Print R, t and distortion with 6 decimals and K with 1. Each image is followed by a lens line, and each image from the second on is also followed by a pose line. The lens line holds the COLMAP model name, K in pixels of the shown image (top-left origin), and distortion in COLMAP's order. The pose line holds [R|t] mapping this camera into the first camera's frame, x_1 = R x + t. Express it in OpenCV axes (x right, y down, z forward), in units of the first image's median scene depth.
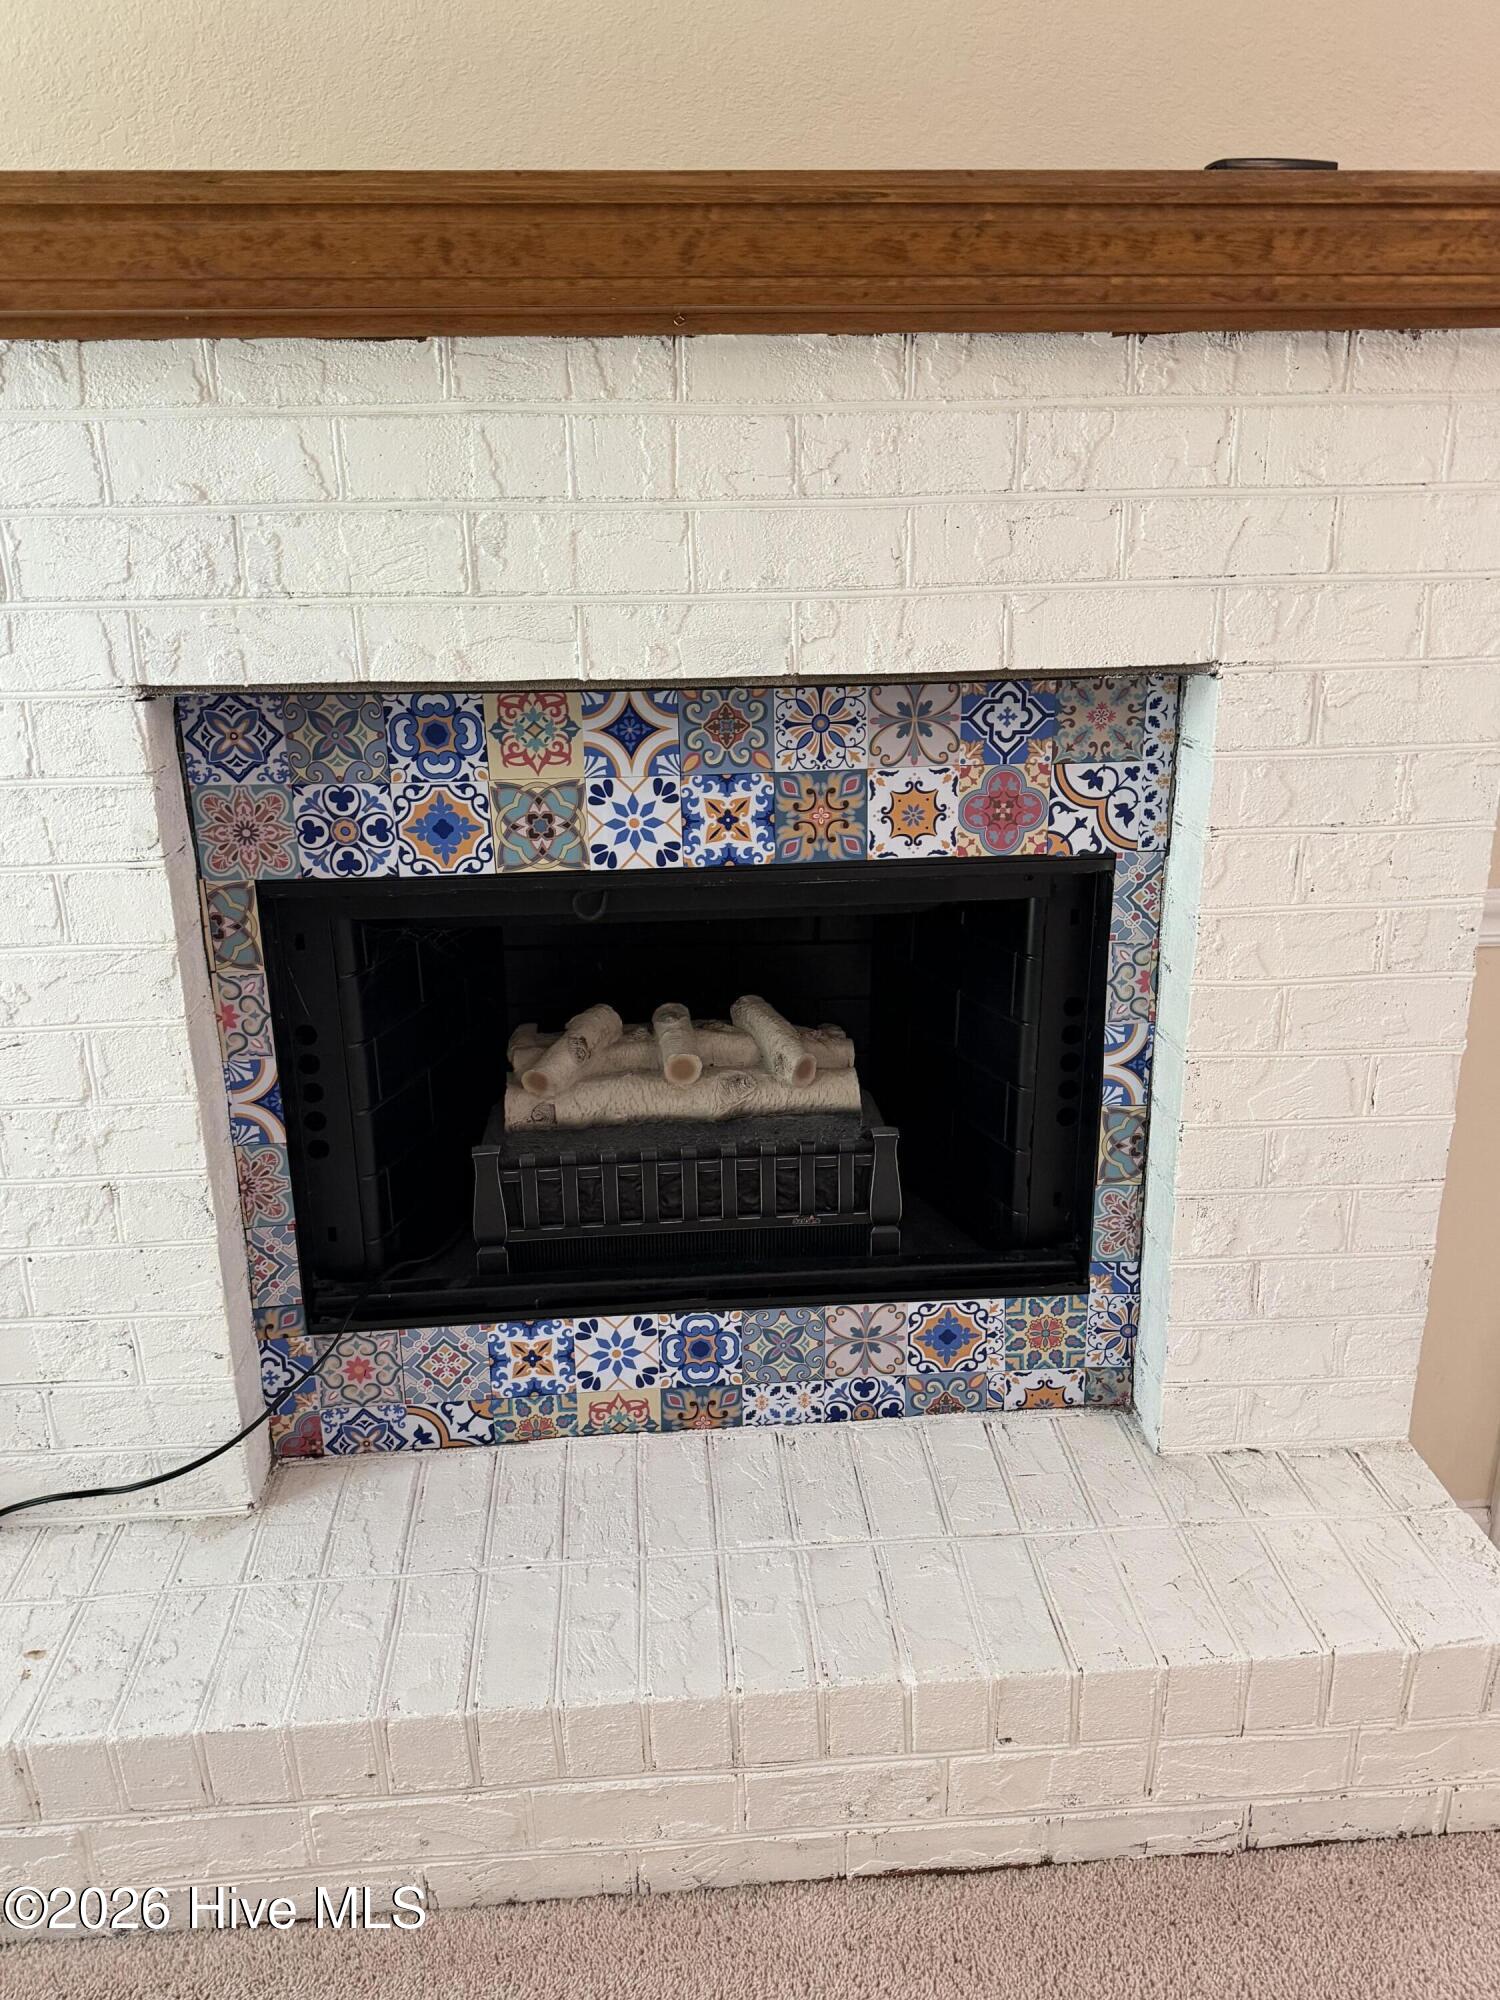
lens RADIAL K [[1579.0, 0, 750.0], [0, 1579.0, 1000.0], [0, 0, 1]] dist [0.115309, -0.190896]
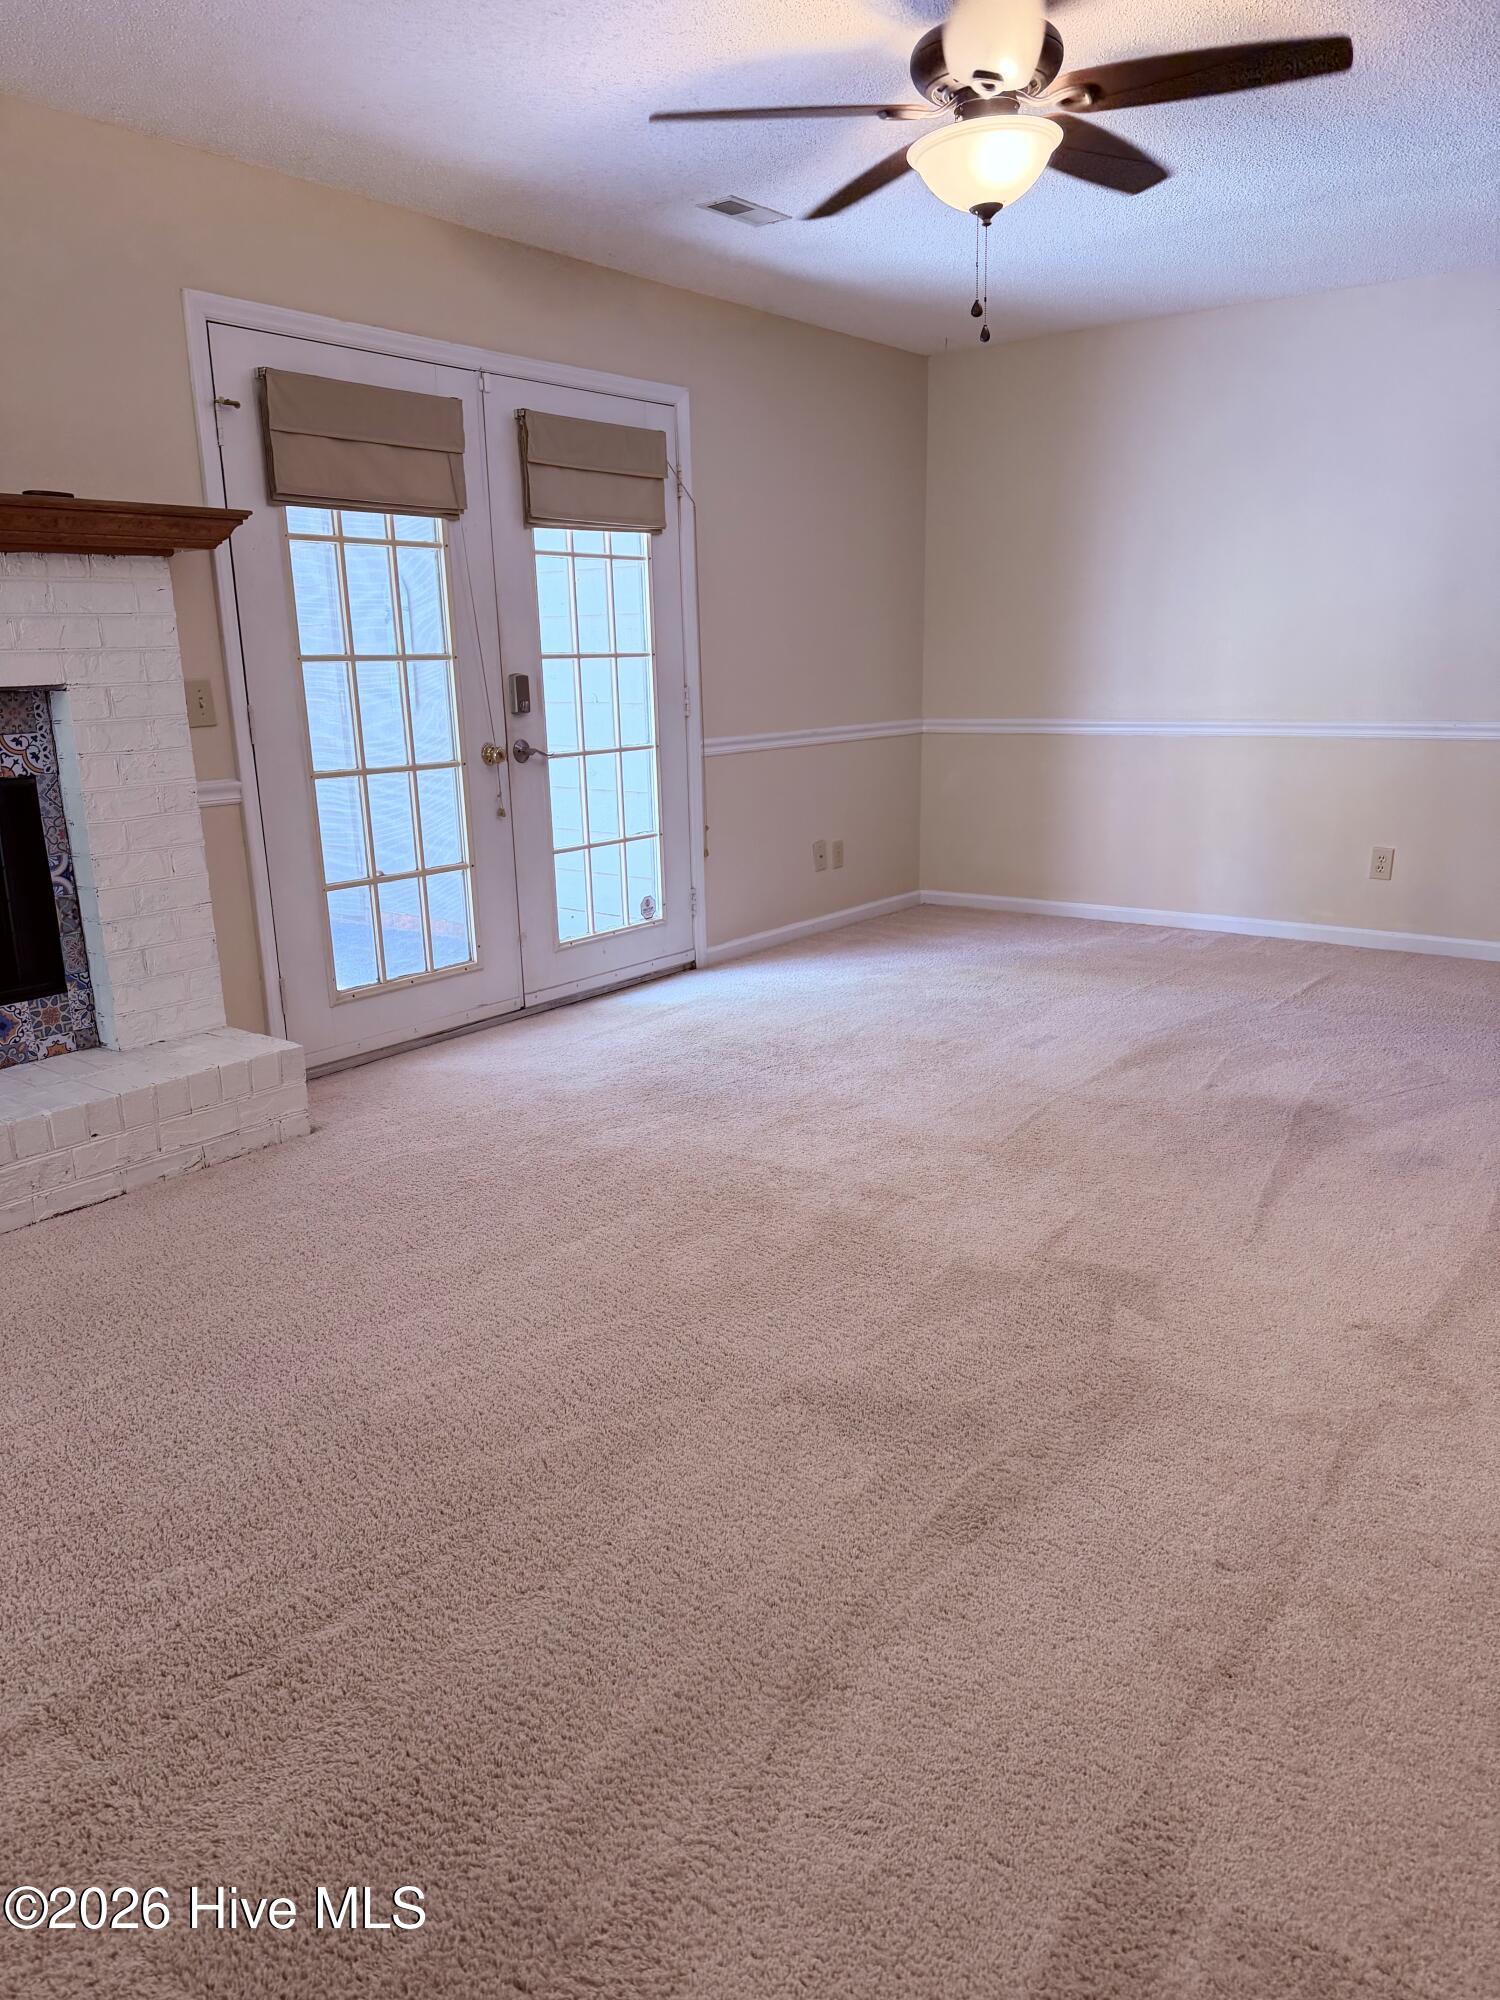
lens RADIAL K [[1408.2, 0, 740.4], [0, 1408.2, 1004.6], [0, 0, 1]] dist [0.045704, -0.043904]
pose [[0.674762, -0.187557, 0.713805, -0.575245], [0.257832, 0.966137, 0.010130, 0.445137], [-0.691534, 0.177206, 0.700271, -1.007569]]
